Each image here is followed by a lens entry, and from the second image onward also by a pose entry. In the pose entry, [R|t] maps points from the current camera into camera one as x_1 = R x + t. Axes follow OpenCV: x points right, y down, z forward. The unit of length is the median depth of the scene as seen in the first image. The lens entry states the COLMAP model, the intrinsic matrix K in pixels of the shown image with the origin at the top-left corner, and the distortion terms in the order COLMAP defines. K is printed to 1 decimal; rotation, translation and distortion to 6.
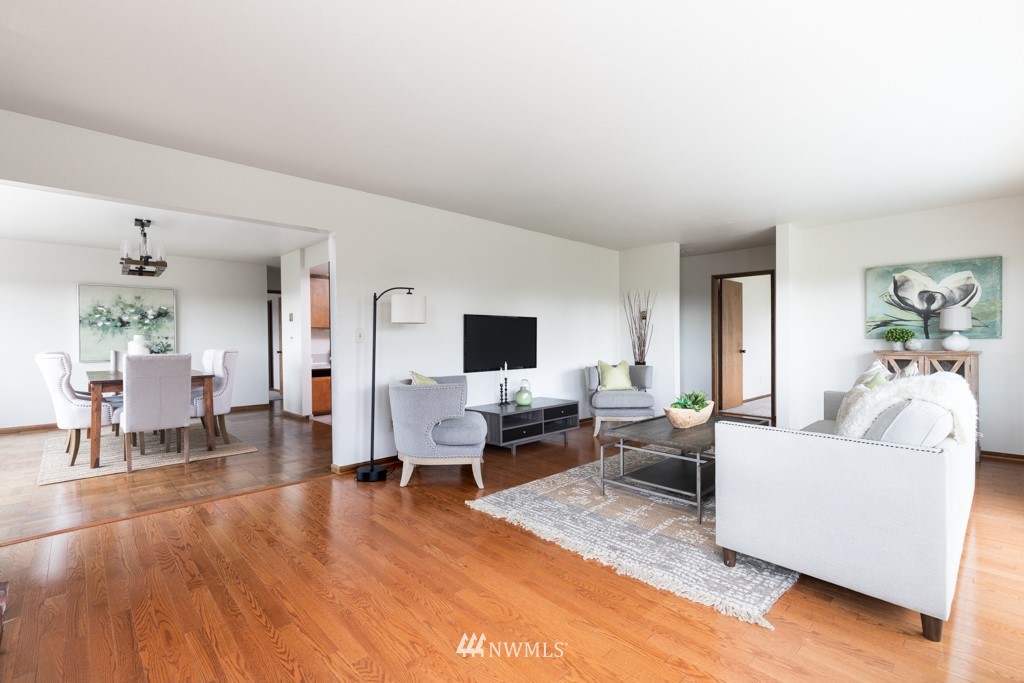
lens RADIAL K [[460.0, 0, 513.1], [0, 460.0, 341.6], [0, 0, 1]] dist [0.011345, -0.002249]
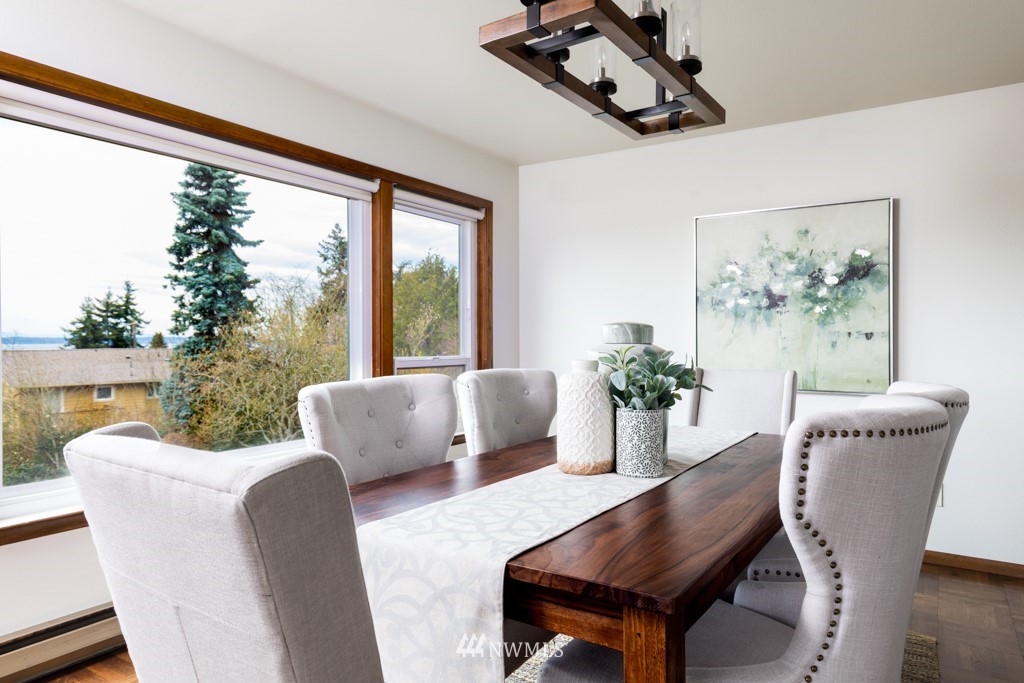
lens RADIAL K [[642.2, 0, 519.6], [0, 642.2, 346.9], [0, 0, 1]] dist [-0.001672, -0.000235]
pose [[0.223409, 0.014307, -0.974620, -0.450304], [-0.006222, 0.999893, 0.013252, -0.005268], [0.974705, 0.003103, 0.223474, 0.872831]]
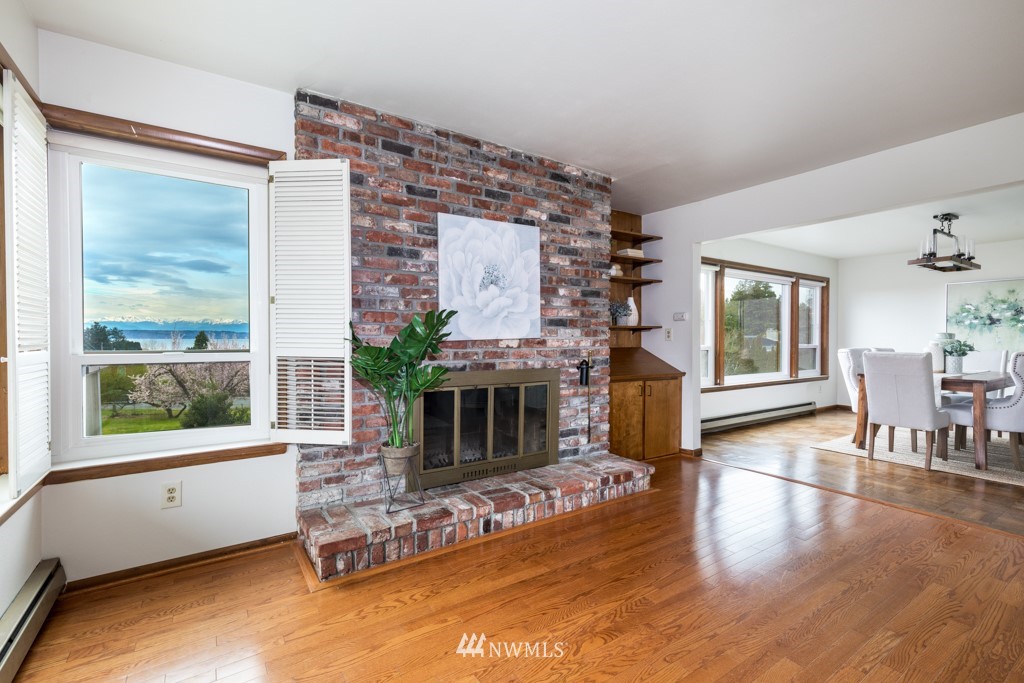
lens RADIAL K [[460.0, 0, 517.1], [0, 460.0, 342.5], [0, 0, 1]] dist [0.011345, -0.002249]
pose [[-0.164389, 0.013624, -0.986301, 0.307675], [-0.010292, 0.999826, 0.015526, -0.000793], [0.986342, 0.012703, -0.164220, 0.286159]]
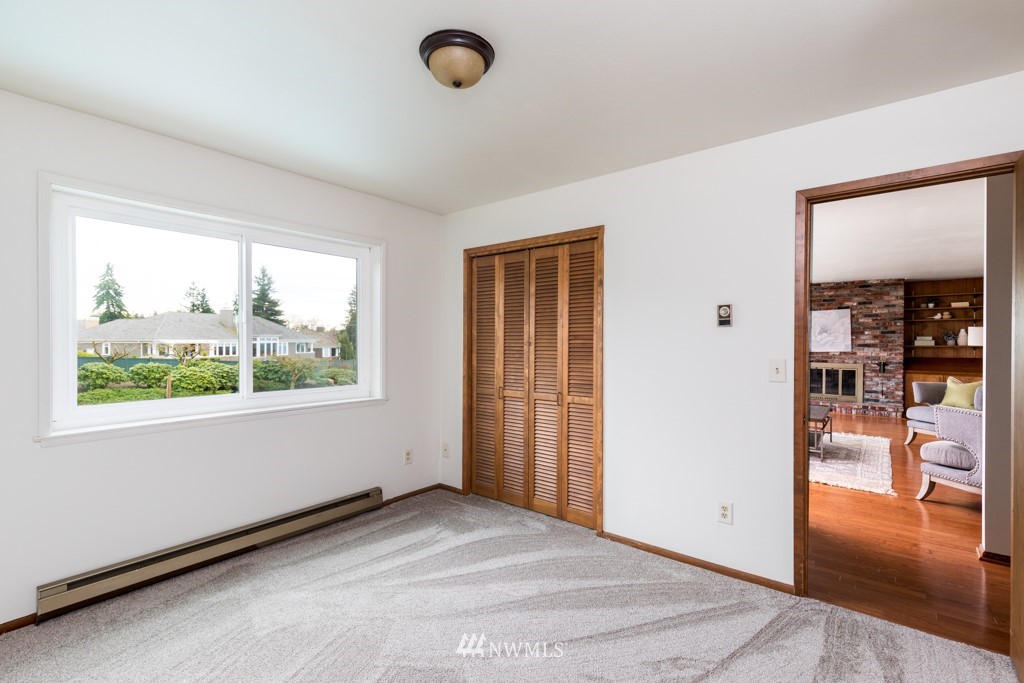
lens RADIAL K [[460.0, 0, 515.7], [0, 460.0, 341.9], [0, 0, 1]] dist [0.011345, -0.002249]
pose [[-0.992212, 0.001542, -0.124548, 1.095276], [0.000283, 0.999949, 0.010126, -0.051161], [0.124557, 0.010012, -0.992162, 1.757245]]
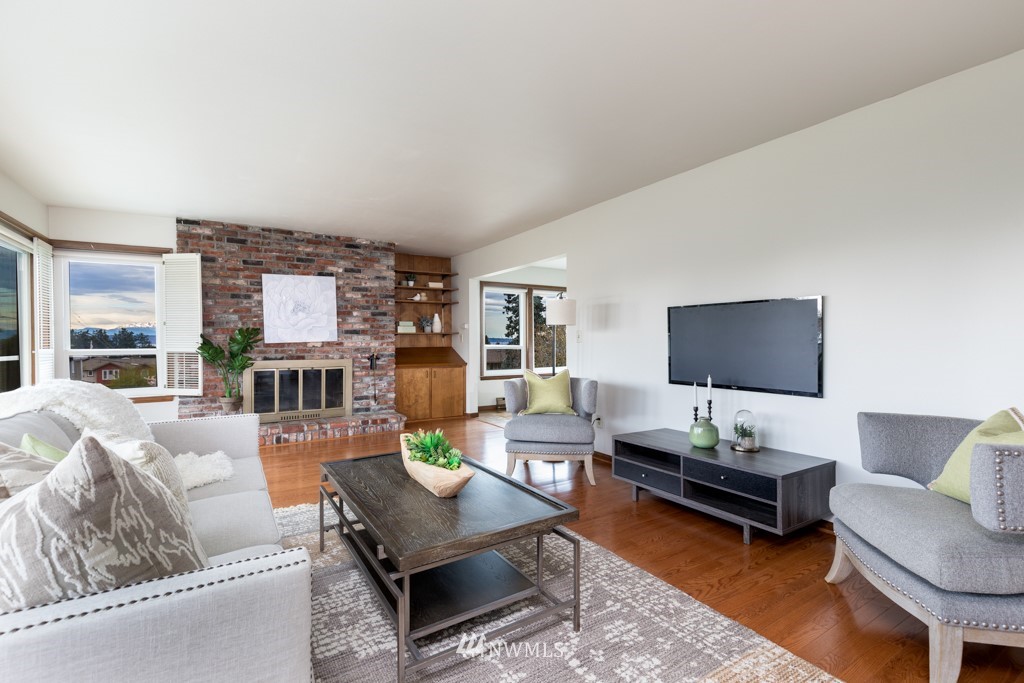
lens RADIAL K [[460.0, 0, 513.9], [0, 460.0, 343.0], [0, 0, 1]] dist [0.011345, -0.002249]
pose [[-0.204117, 0.010863, -0.978886, 0.673690], [-0.002832, 0.999928, 0.011687, -0.007588], [0.978942, 0.005157, -0.204072, 0.871169]]
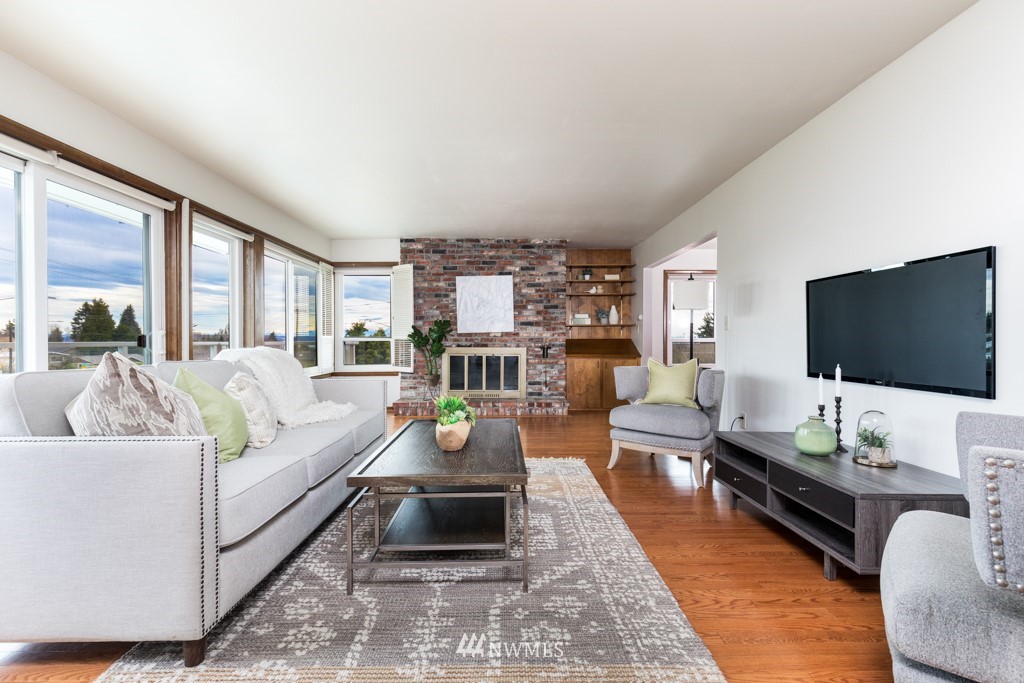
lens RADIAL K [[460.0, 0, 514.9], [0, 460.0, 342.6], [0, 0, 1]] dist [0.011345, -0.002249]
pose [[-0.681437, 0.007626, -0.731837, 0.589998], [-0.003963, 0.999893, 0.014110, 0.014904], [0.731866, 0.012516, -0.681334, 1.092978]]
